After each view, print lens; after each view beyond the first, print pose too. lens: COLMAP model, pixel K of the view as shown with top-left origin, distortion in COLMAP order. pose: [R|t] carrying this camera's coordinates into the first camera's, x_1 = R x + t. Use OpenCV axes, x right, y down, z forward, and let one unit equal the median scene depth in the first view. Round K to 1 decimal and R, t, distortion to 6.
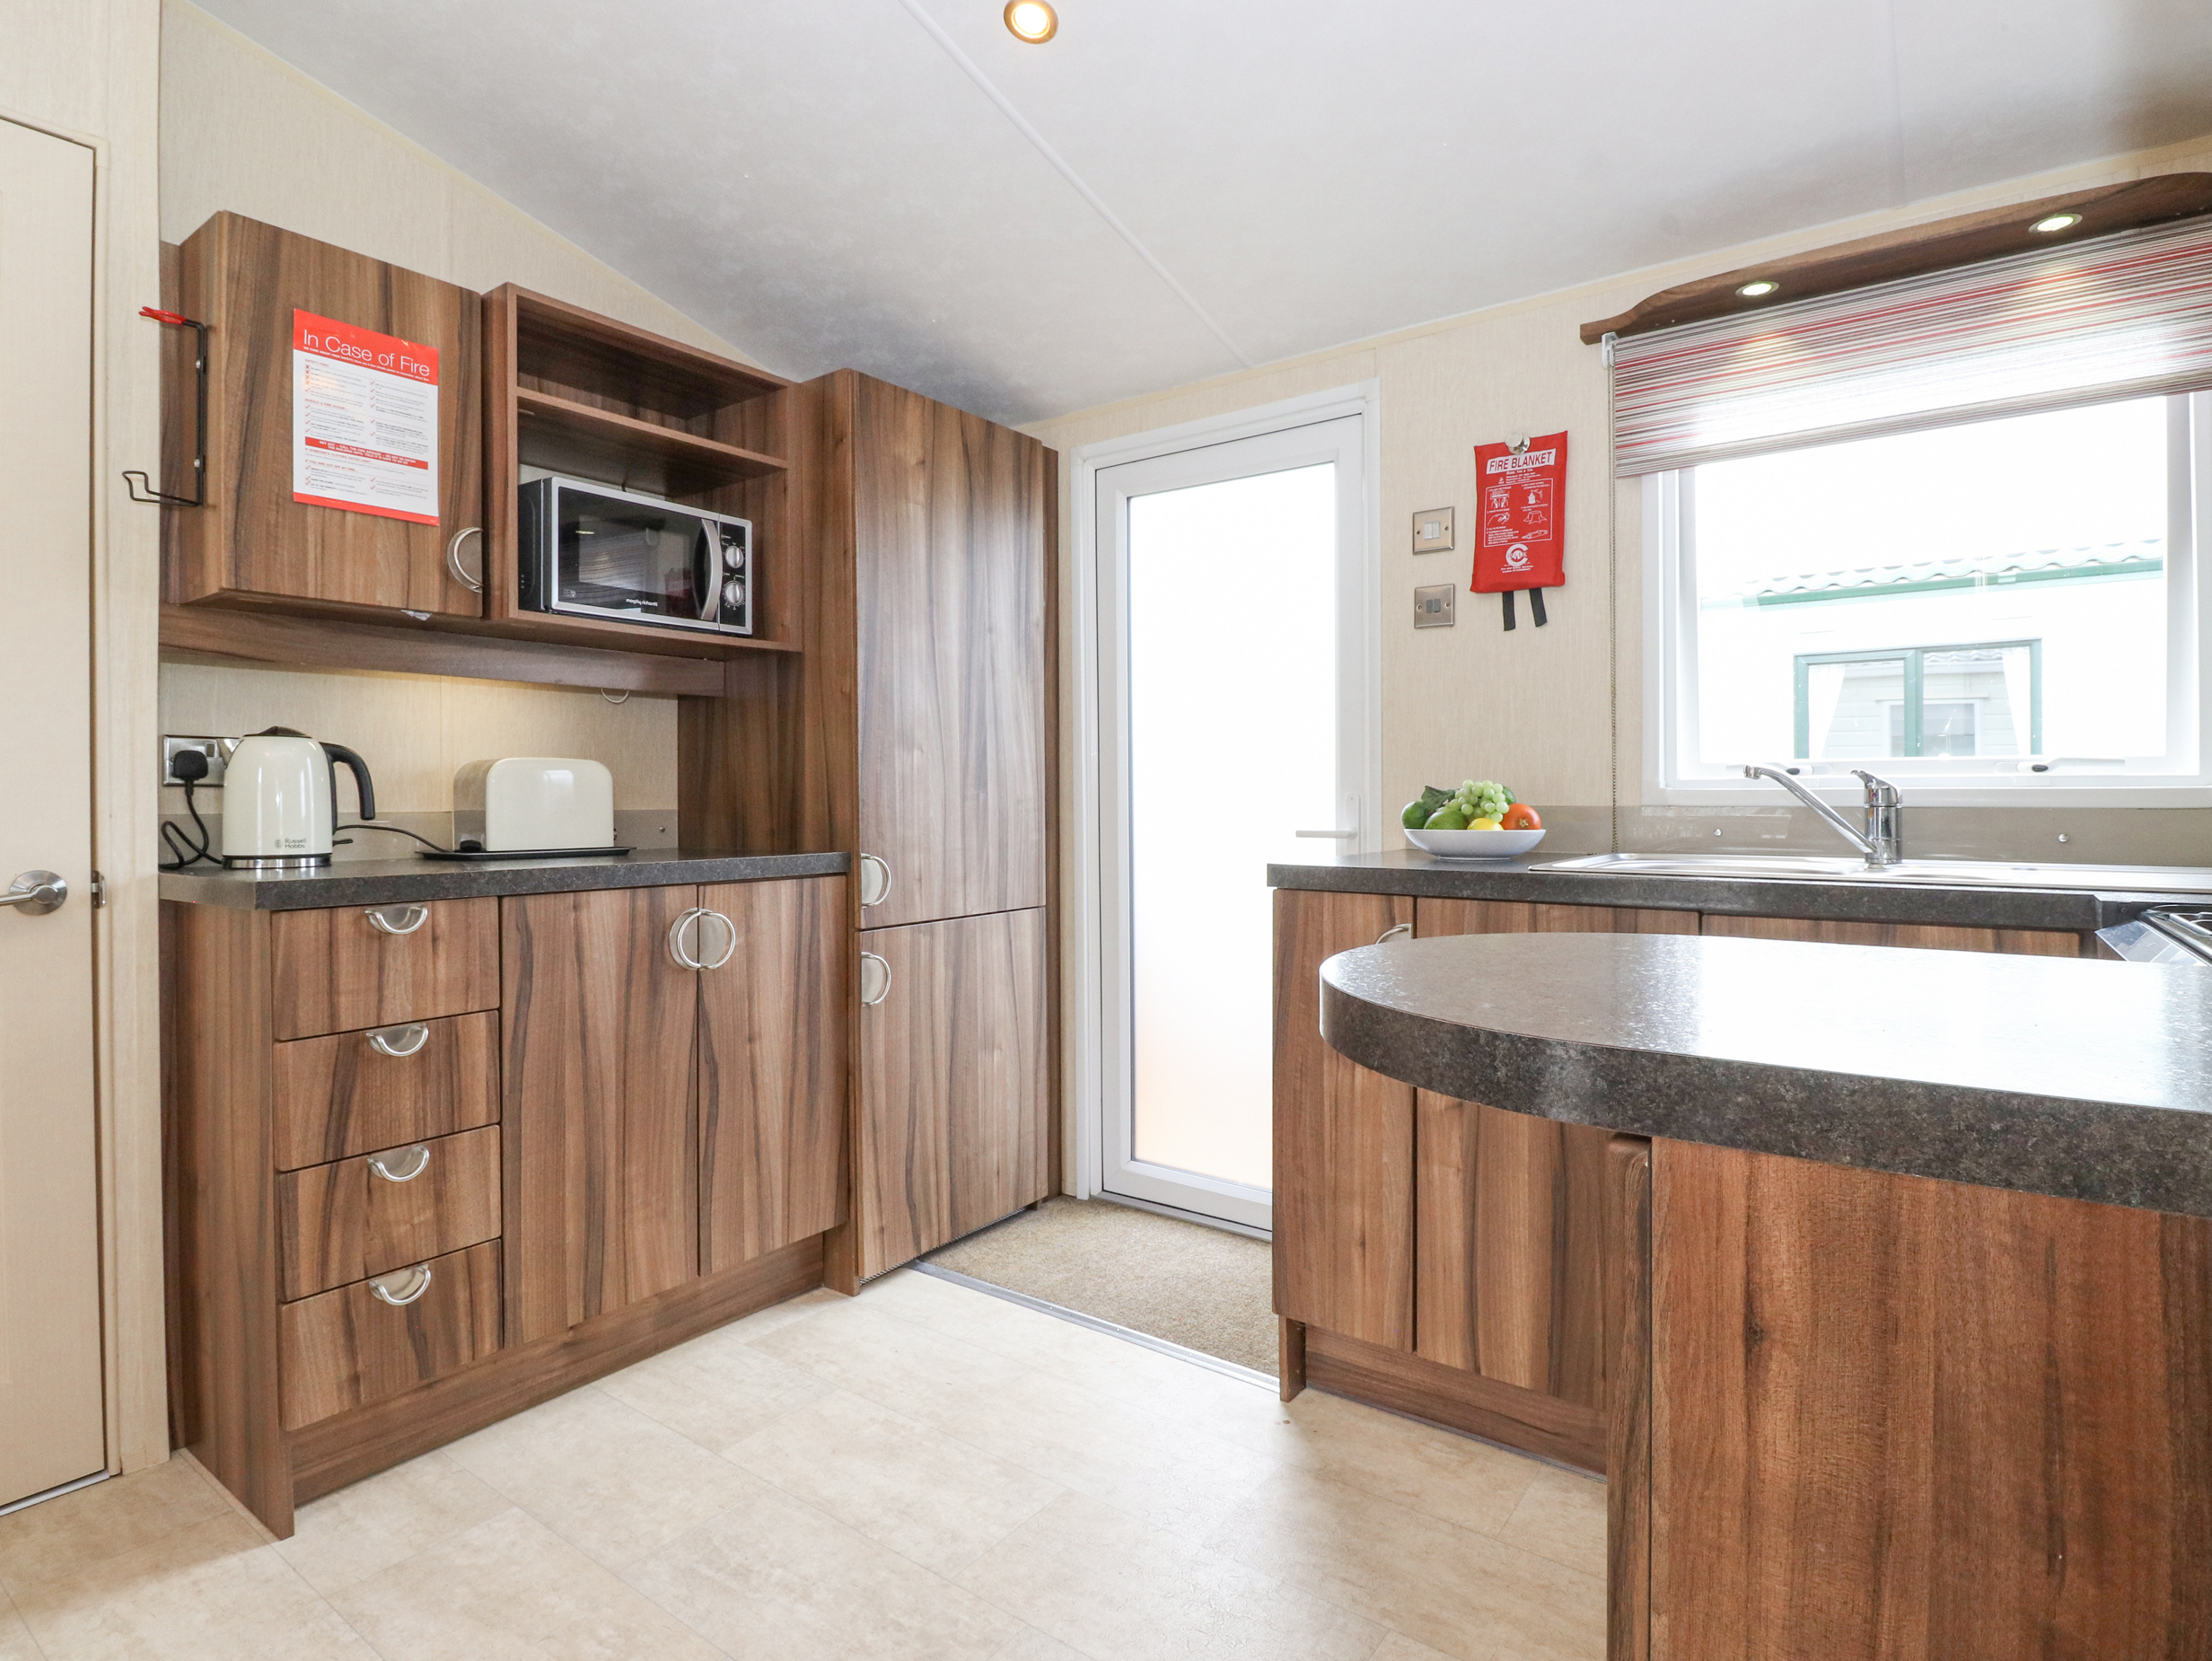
lens RADIAL K [[1150.5, 0, 1103.3], [0, 1150.5, 795.8], [0, 0, 1]] dist [0.015086, -0.021338]
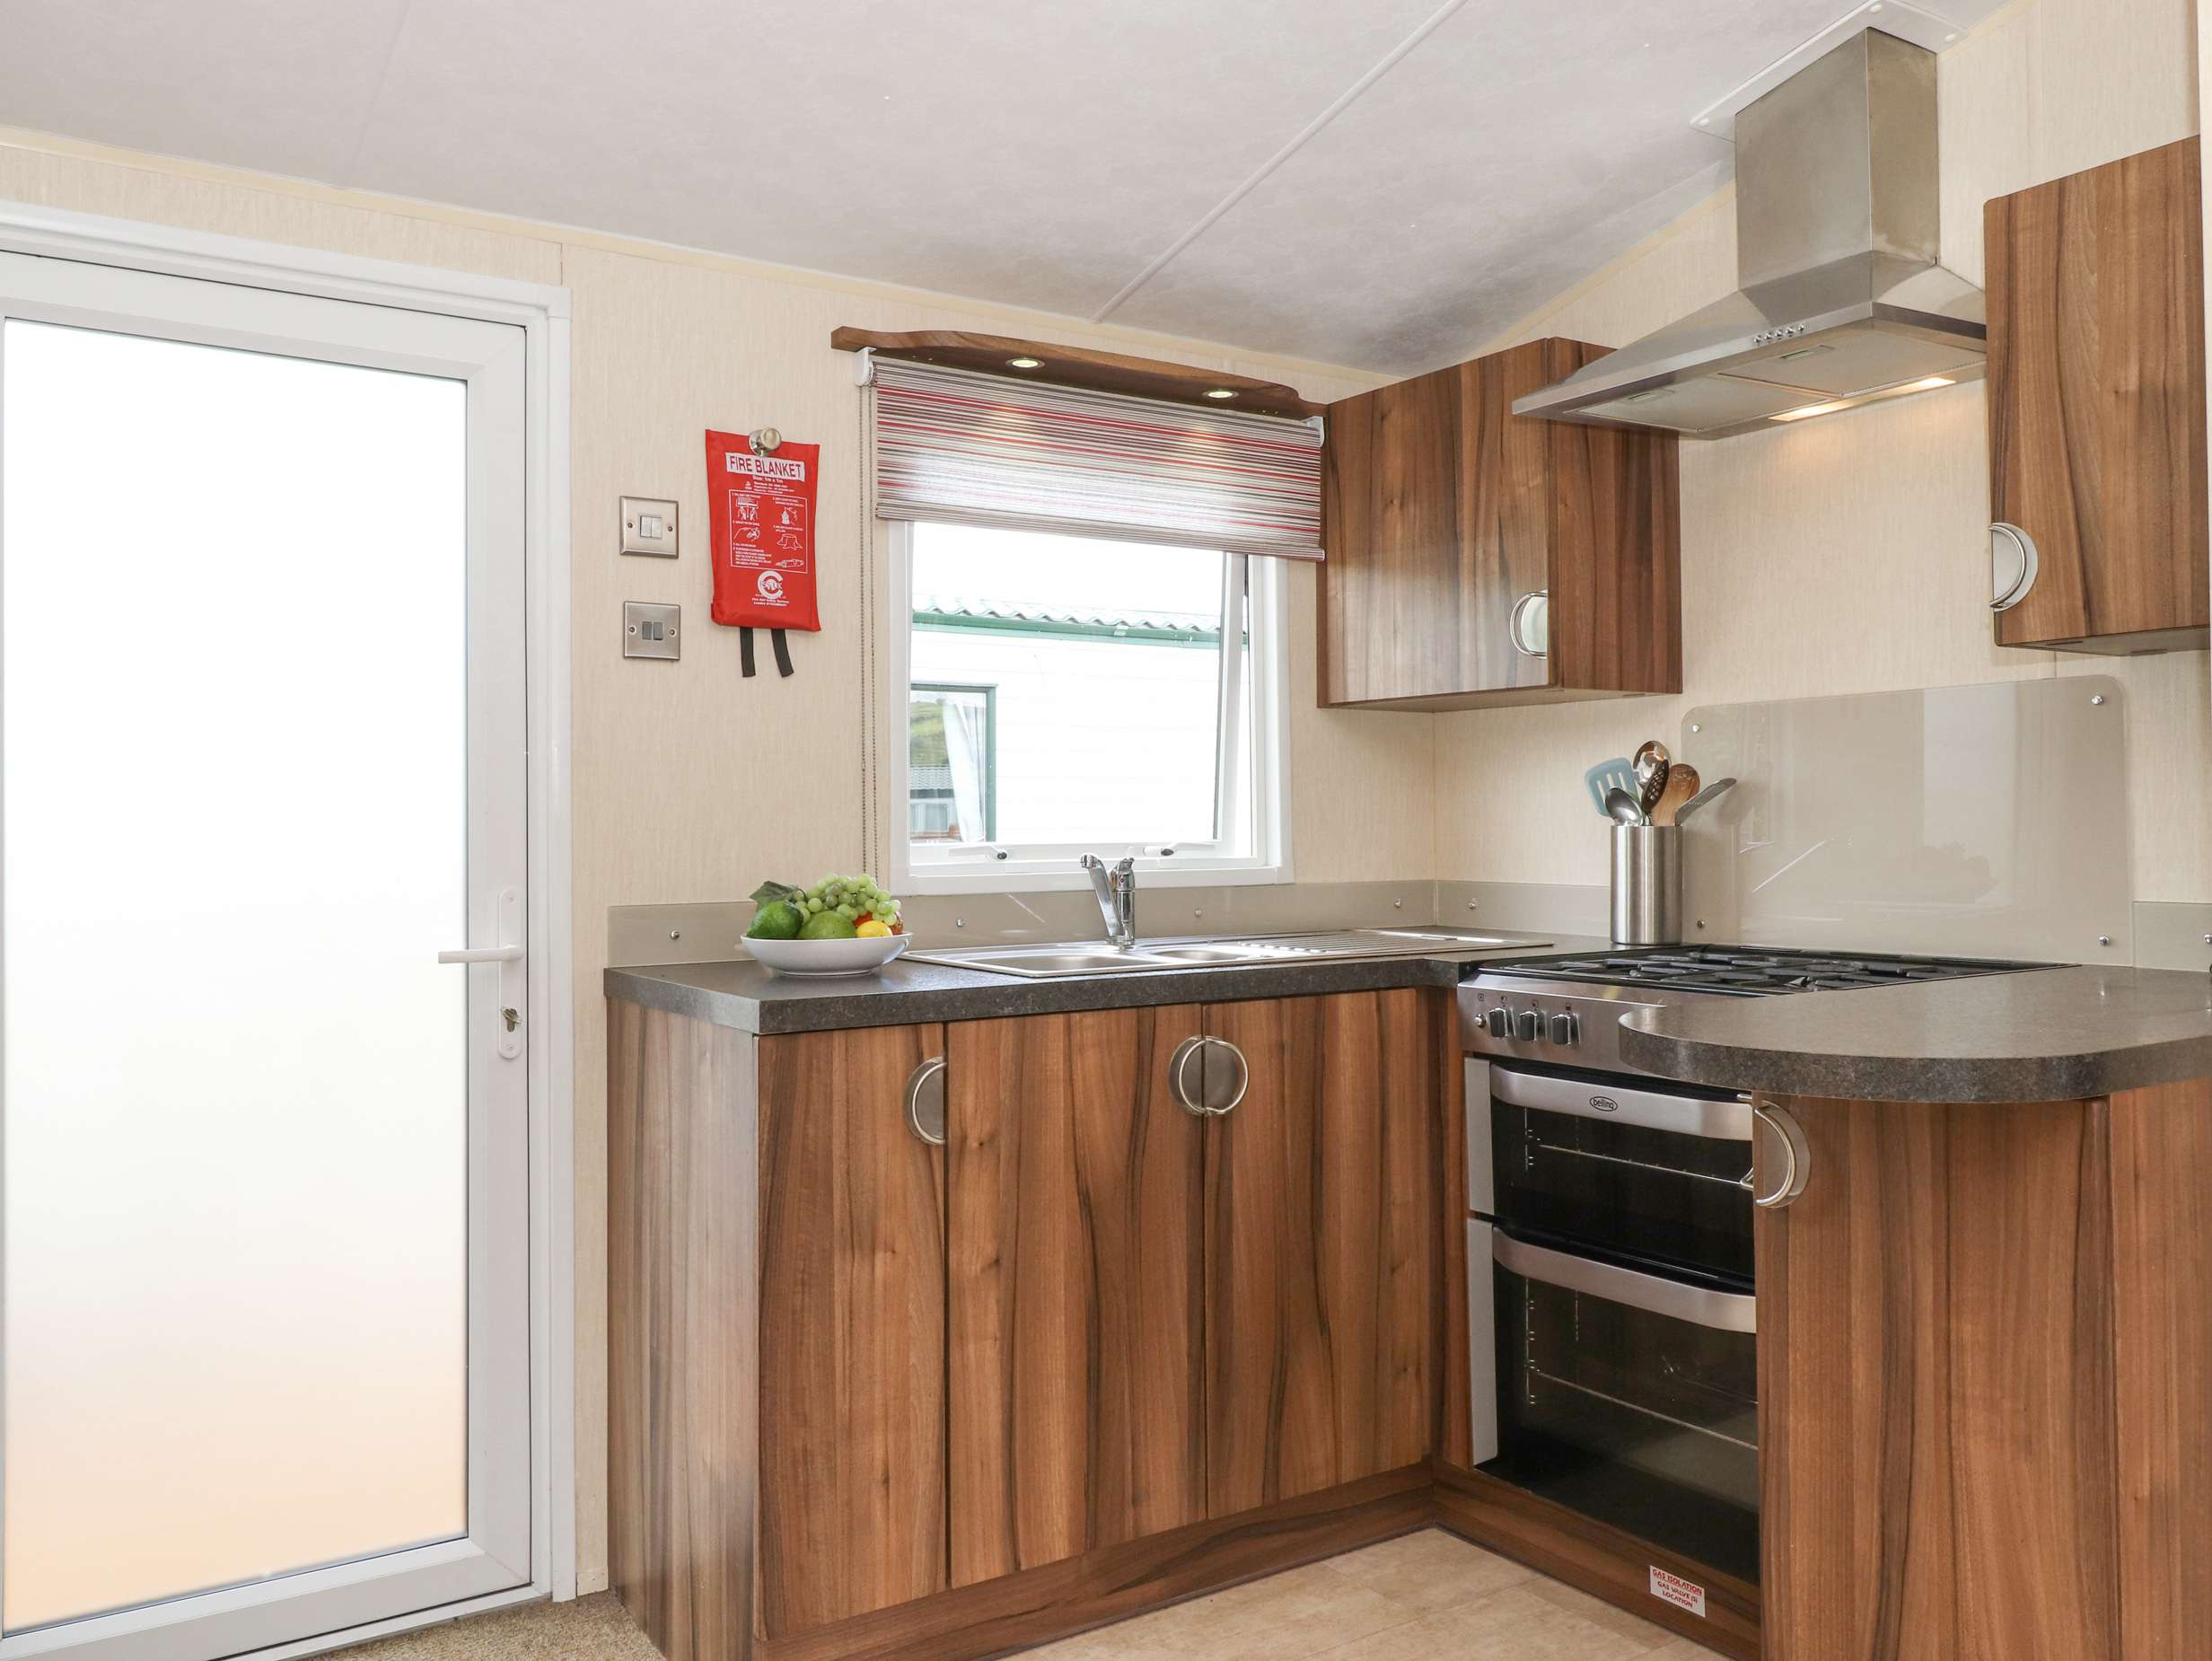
lens RADIAL K [[1774.6, 0, 1105.6], [0, 1774.6, 794.9], [0, 0, 1]] dist [0.027236, -0.003449]
pose [[0.350739, 0.013766, 0.936372, -0.842736], [0.009012, 0.999796, -0.018074, -0.048751], [-0.936430, 0.014778, 0.350543, 0.431749]]
